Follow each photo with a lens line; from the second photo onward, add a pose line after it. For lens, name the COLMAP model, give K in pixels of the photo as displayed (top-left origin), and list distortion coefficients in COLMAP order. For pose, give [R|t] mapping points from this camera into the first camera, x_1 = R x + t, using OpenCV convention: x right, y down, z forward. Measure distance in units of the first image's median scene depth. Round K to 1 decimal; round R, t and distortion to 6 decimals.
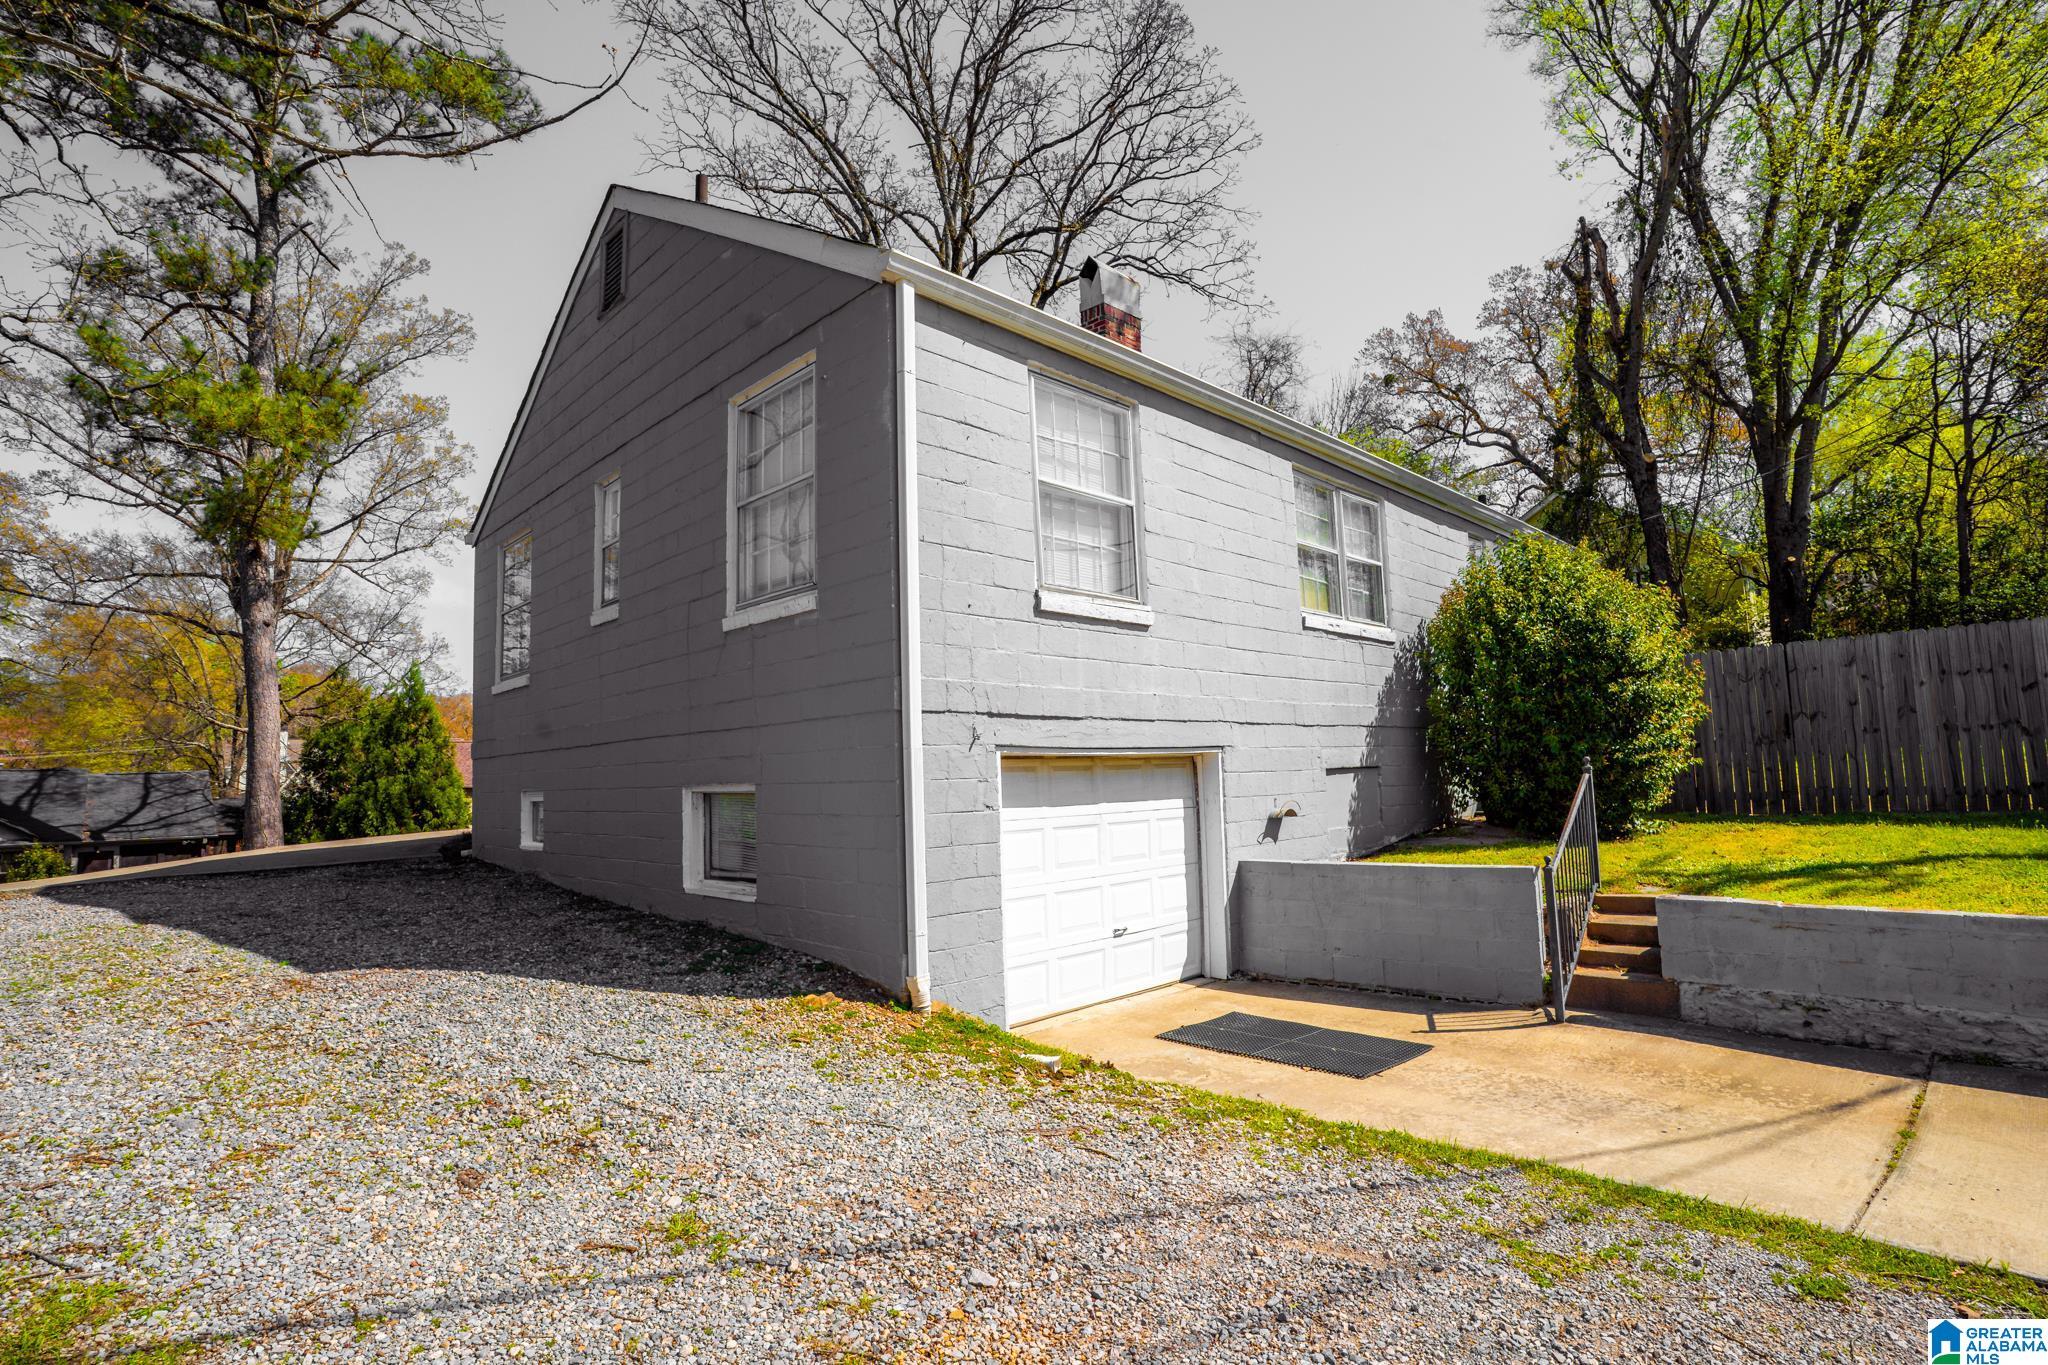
lens RADIAL K [[1004.7, 0, 1030.6], [0, 1004.7, 691.7], [0, 0, 1]] dist [-0.075948, 0.034756]
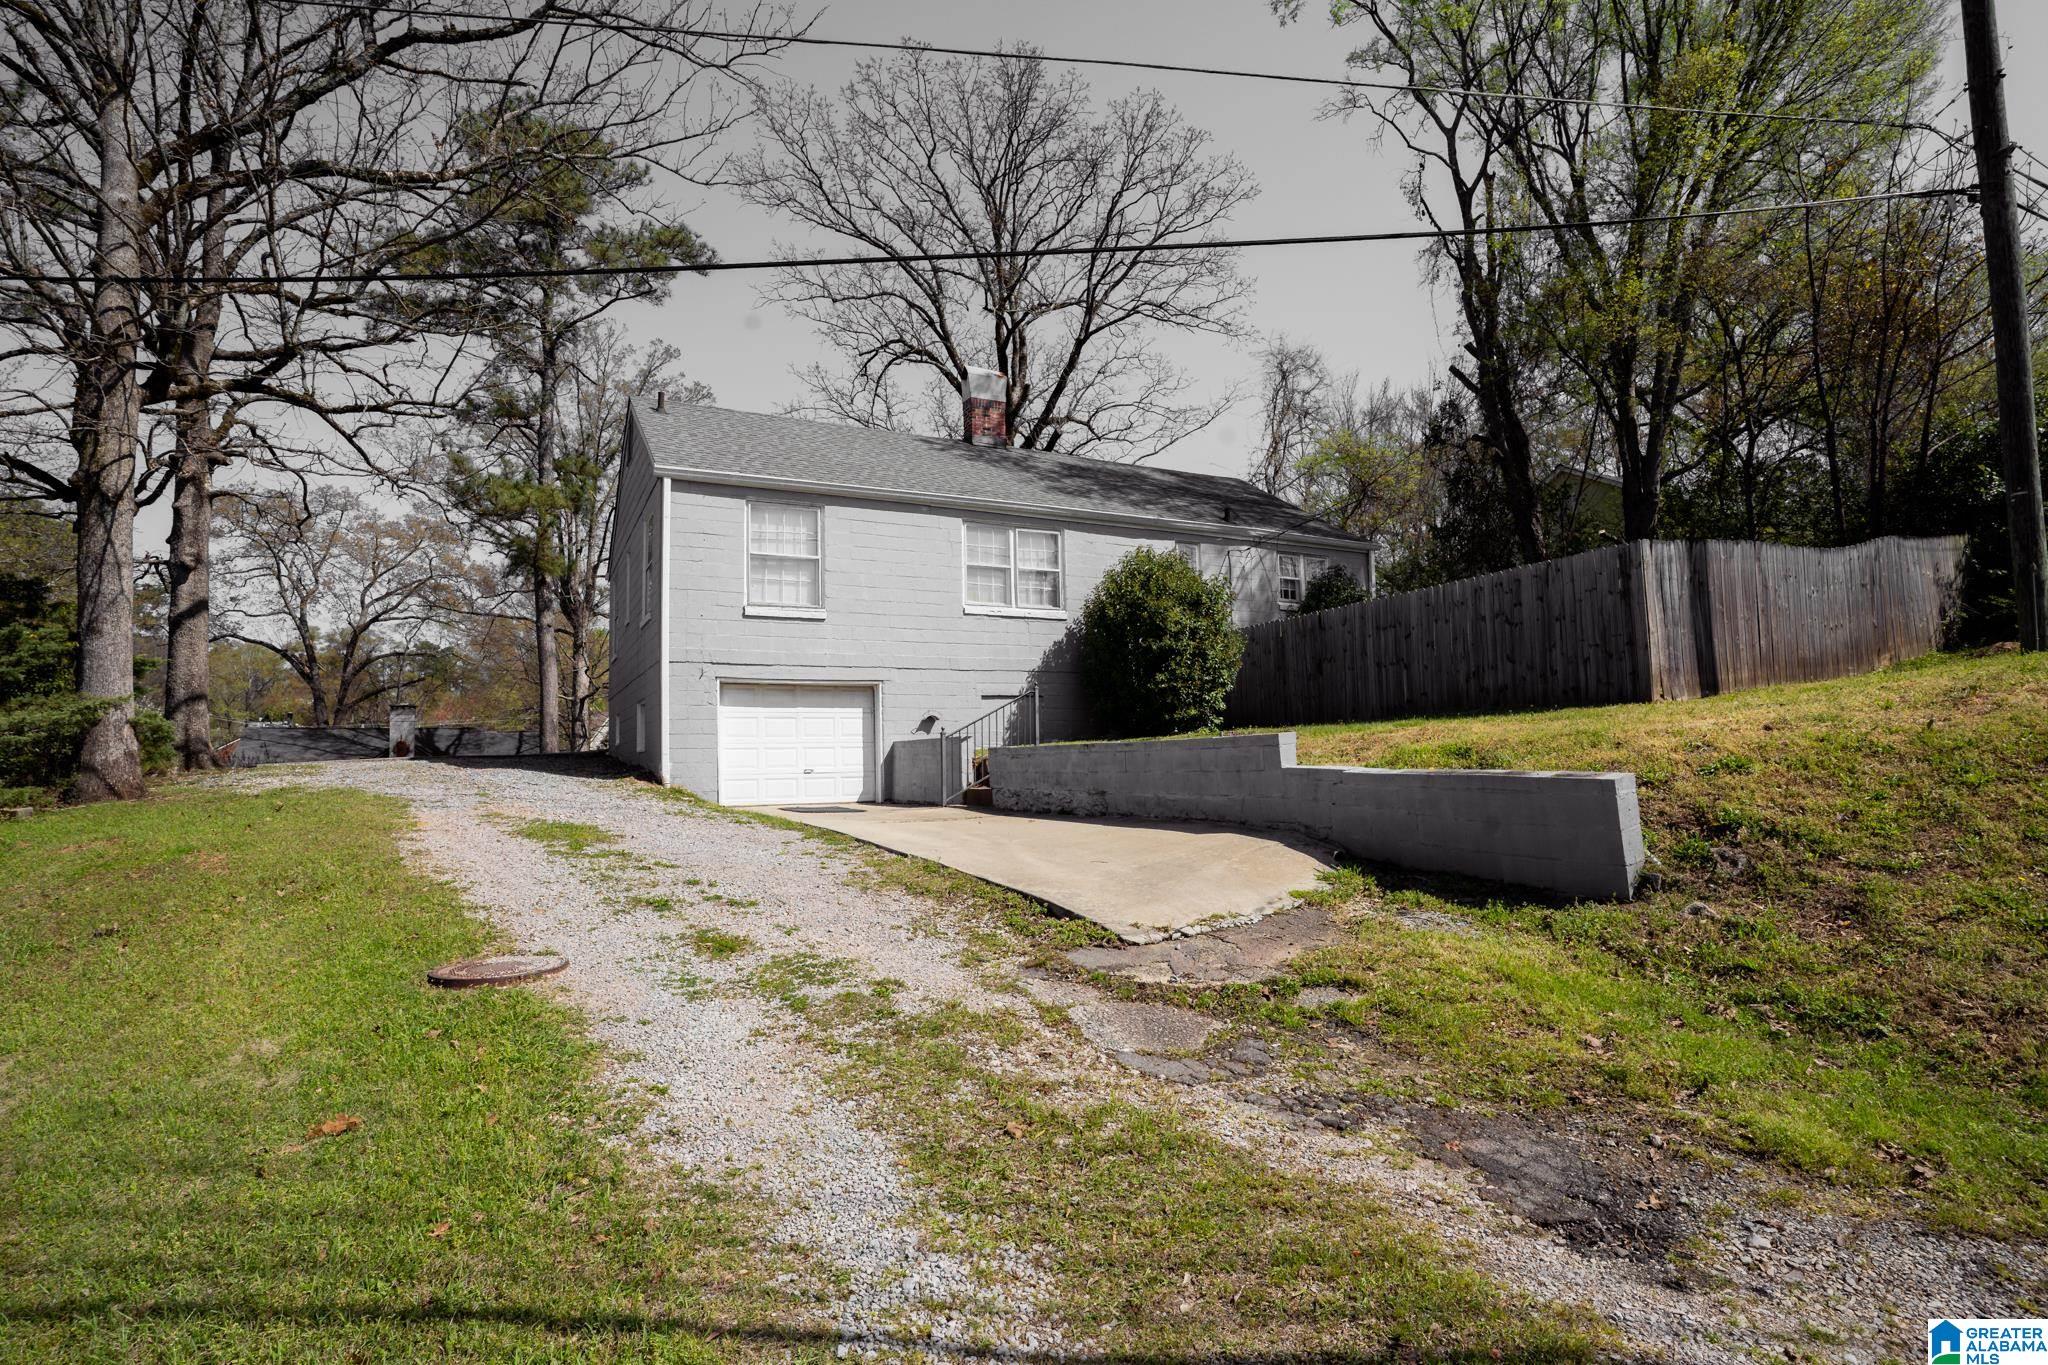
lens RADIAL K [[1004.7, 0, 1030.6], [0, 1004.7, 691.7], [0, 0, 1]] dist [-0.075948, 0.034756]
pose [[0.955469, -0.011788, -0.294857, 1.014148], [0.018815, 0.999602, 0.021004, 0.041214], [0.294492, -0.025617, 0.955311, -0.725982]]
